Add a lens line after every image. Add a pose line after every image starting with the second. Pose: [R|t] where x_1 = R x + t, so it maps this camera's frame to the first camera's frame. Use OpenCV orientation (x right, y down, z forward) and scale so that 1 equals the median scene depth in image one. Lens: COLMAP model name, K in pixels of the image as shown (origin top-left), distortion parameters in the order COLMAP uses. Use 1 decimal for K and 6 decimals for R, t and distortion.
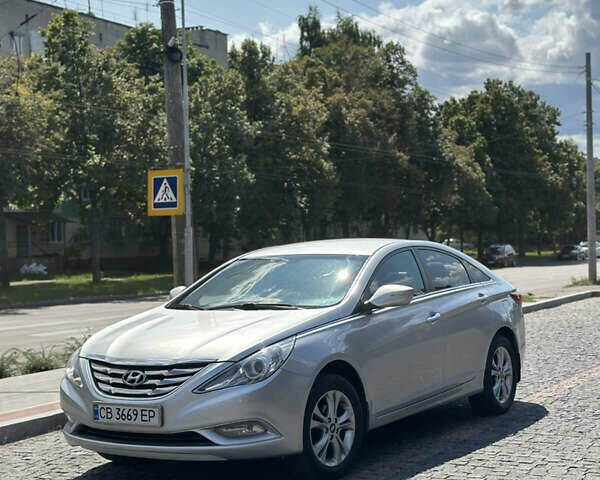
lens RADIAL K [[1120.4, 0, 300.0], [0, 1120.4, 240.0], [0, 0, 1]] dist [0.165608, -0.140228]
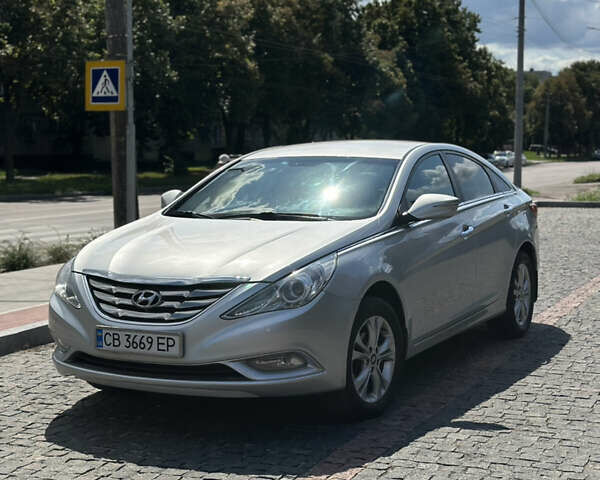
lens RADIAL K [[1120.4, 0, 300.0], [0, 1120.4, 240.0], [0, 0, 1]] dist [0.165608, -0.140228]
pose [[0.996391, 0.017819, 0.082985, -0.075628], [-0.024851, 0.996114, 0.084491, 0.003750], [-0.081157, -0.086248, 0.992963, 0.119521]]
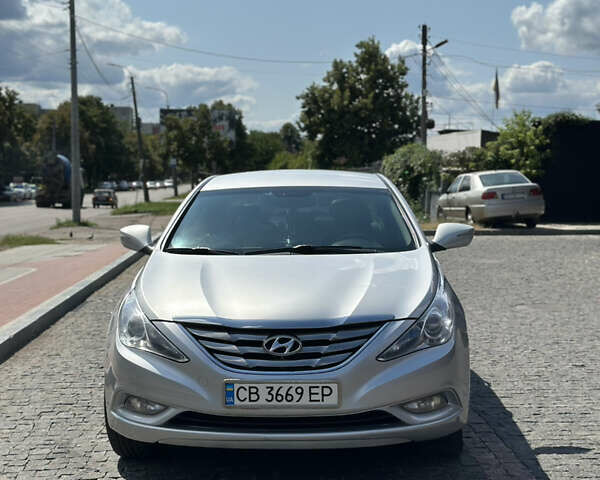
lens RADIAL K [[1120.4, 0, 300.0], [0, 1120.4, 240.0], [0, 0, 1]] dist [0.165608, -0.140228]
pose [[0.862837, -0.006191, 0.505445, -0.376170], [-0.019676, 0.998756, 0.045822, 0.012743], [-0.505100, -0.049482, 0.861641, 0.256354]]
